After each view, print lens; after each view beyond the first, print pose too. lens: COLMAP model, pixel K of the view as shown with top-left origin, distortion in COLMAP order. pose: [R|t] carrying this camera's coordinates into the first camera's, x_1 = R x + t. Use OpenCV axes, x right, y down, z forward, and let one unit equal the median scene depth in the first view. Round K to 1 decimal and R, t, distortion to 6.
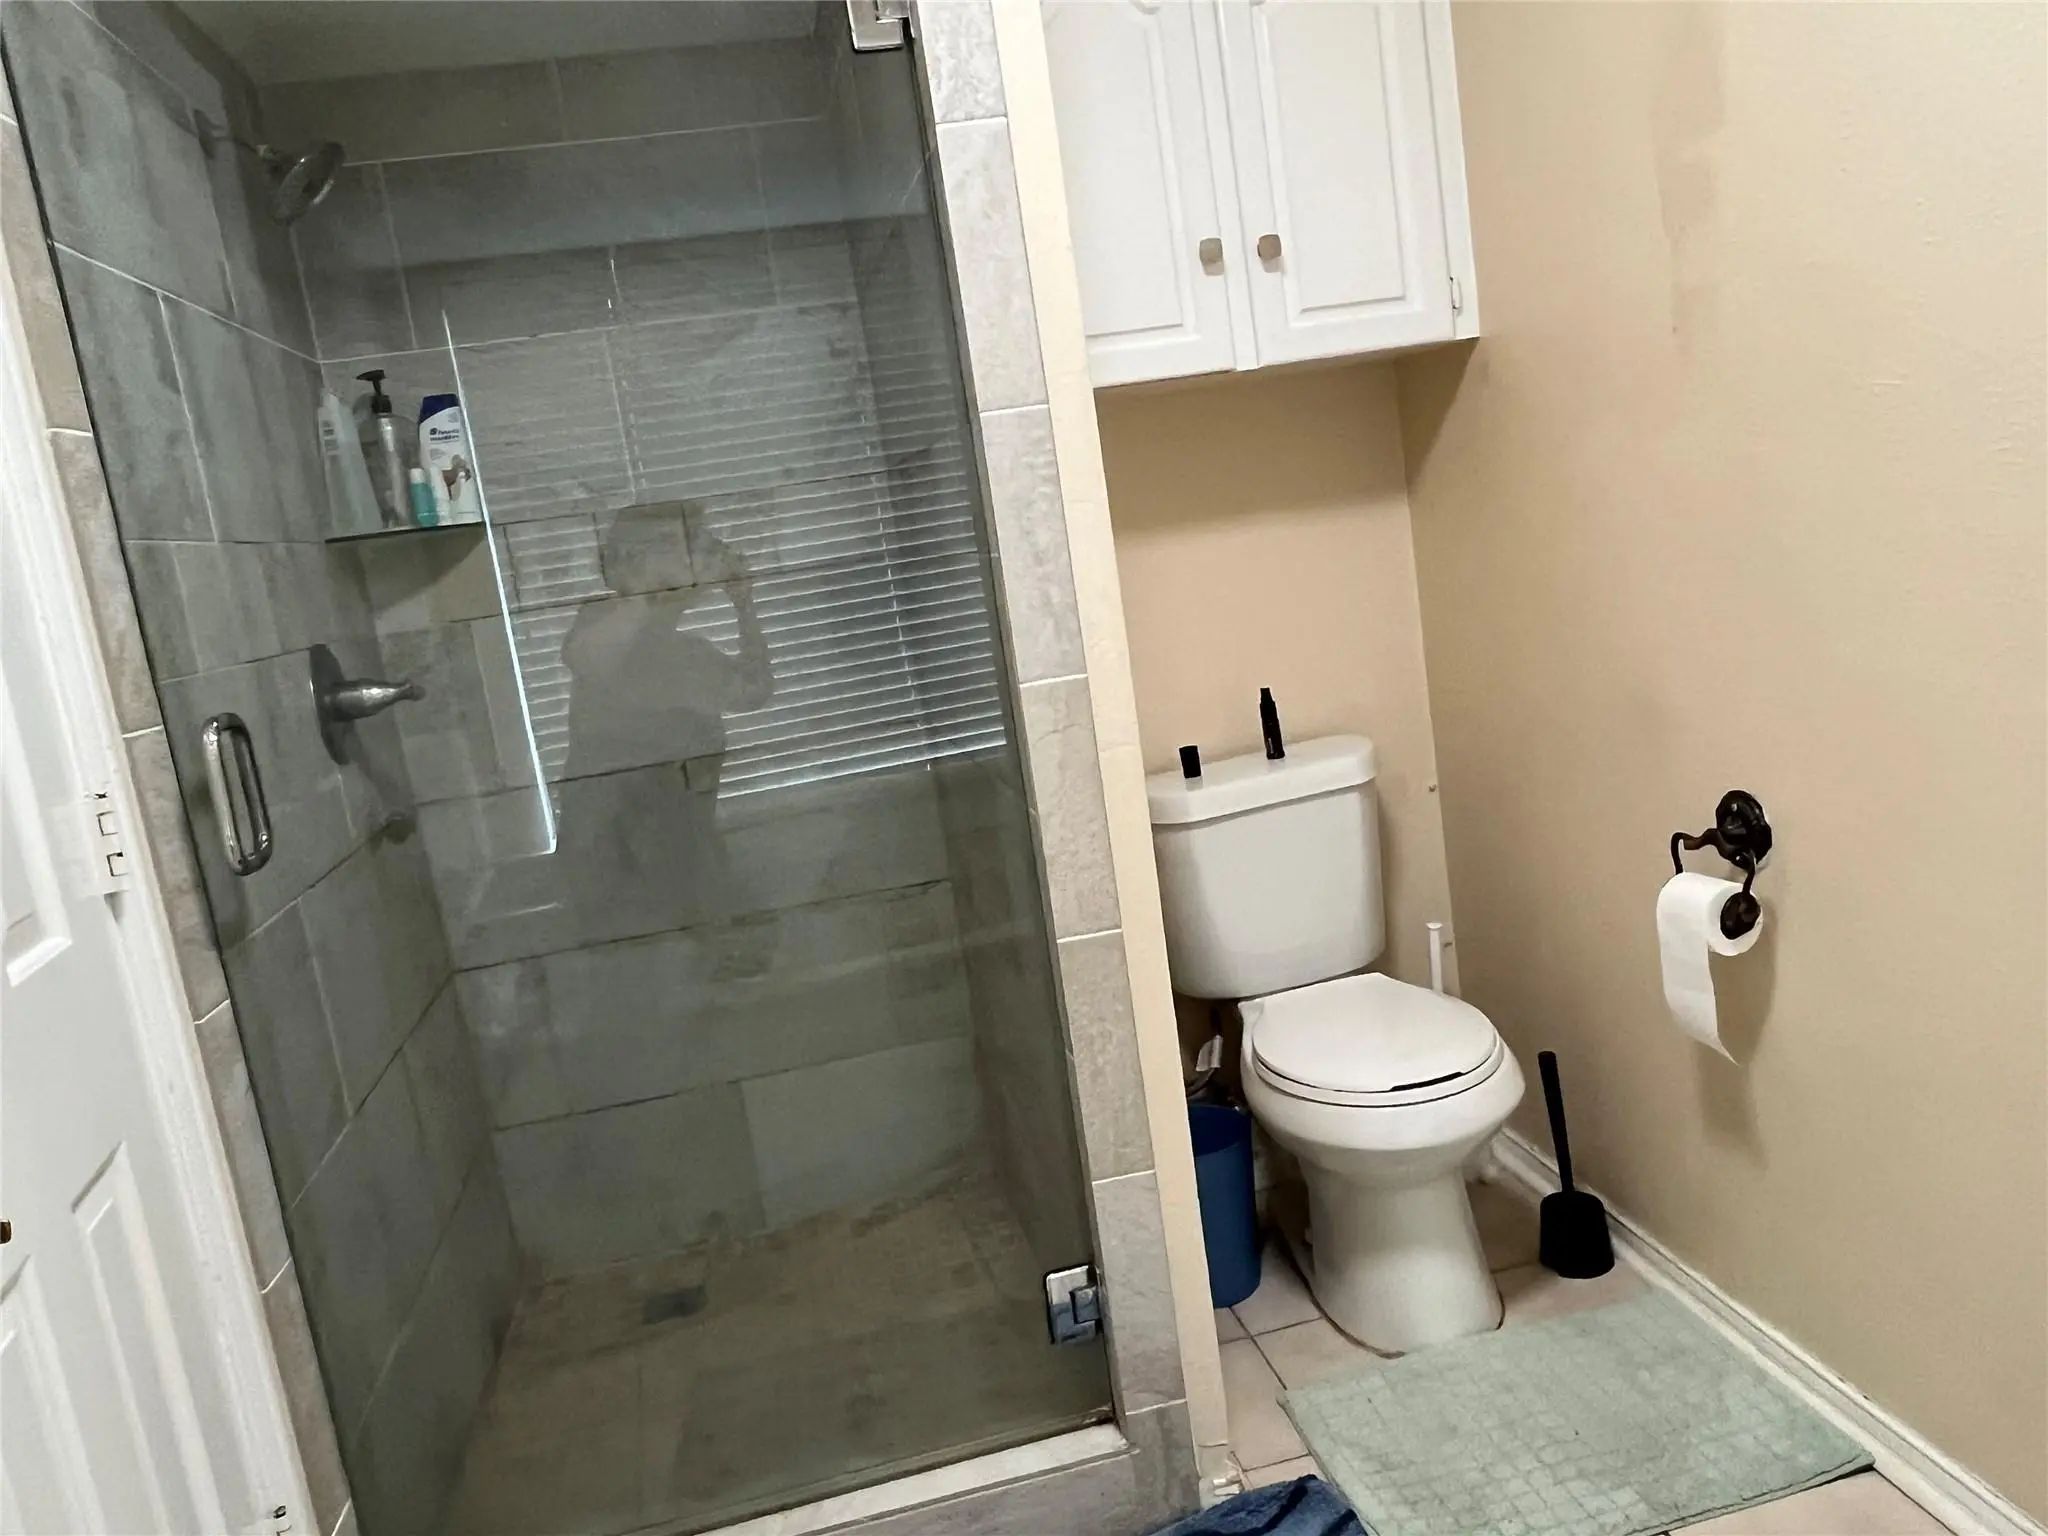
lens RADIAL K [[1458.6, 0, 1024.0], [0, 1458.6, 768.0], [0, 0, 1]] dist [0.001357, -0.012890]
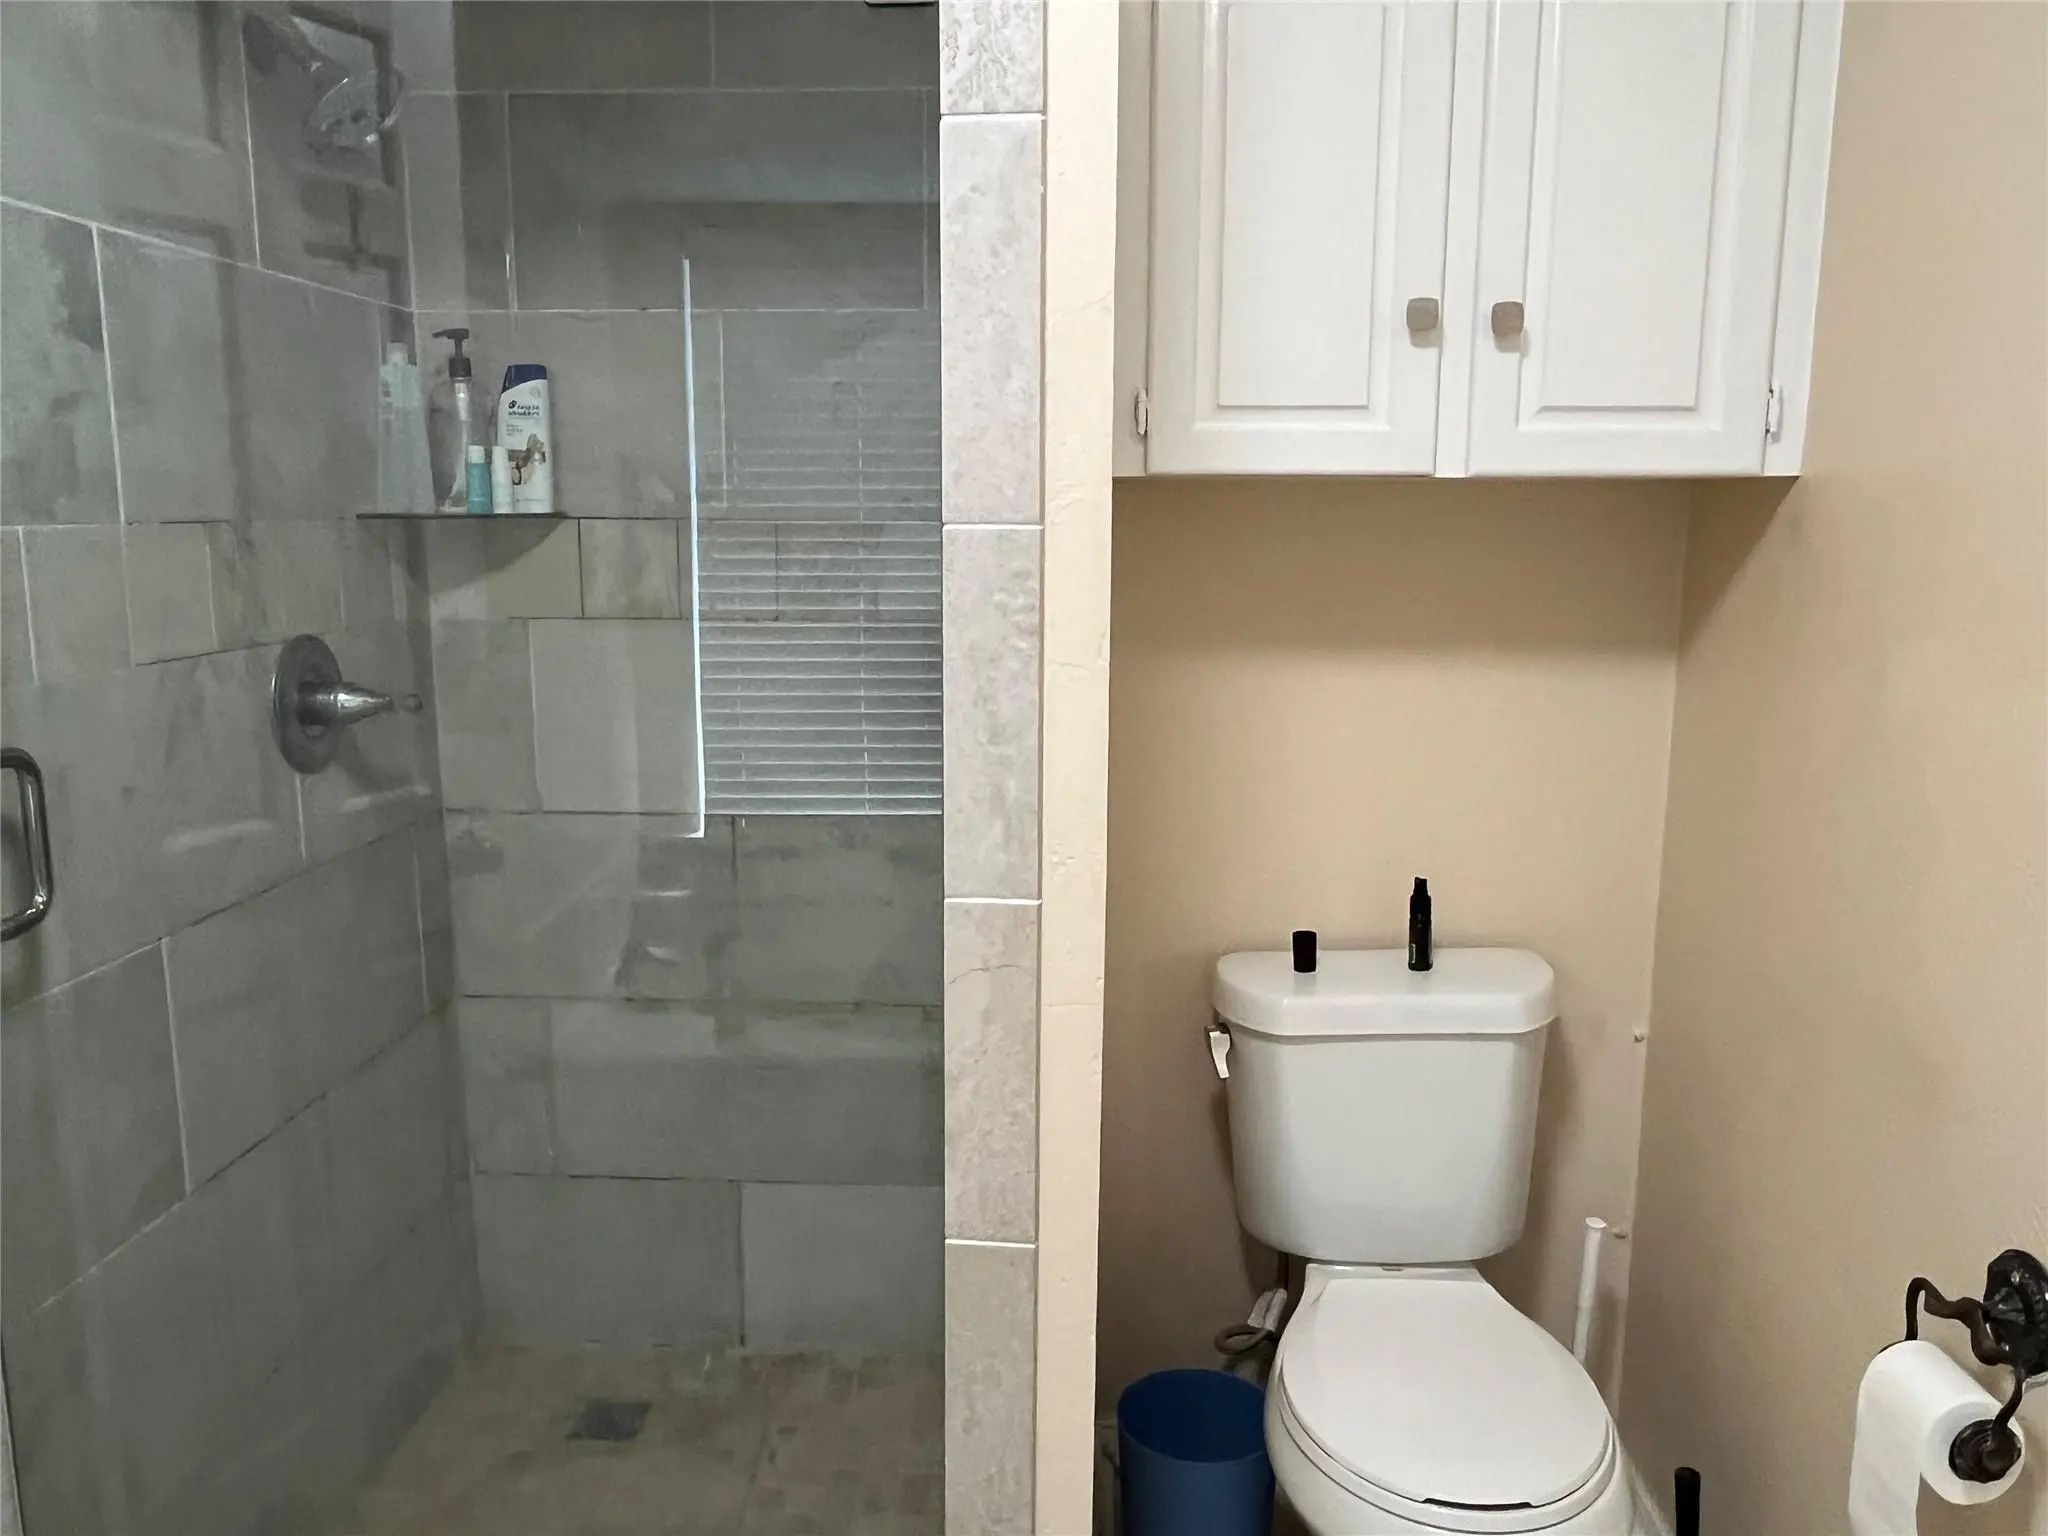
lens RADIAL K [[1458.6, 0, 1024.0], [0, 1458.6, 768.0], [0, 0, 1]] dist [0.001357, -0.012890]
pose [[0.957844, 0.189759, -0.215701, 0.129929], [-0.185021, 0.981831, 0.042139, -0.115493], [0.219778, -0.000454, 0.975550, 0.219423]]
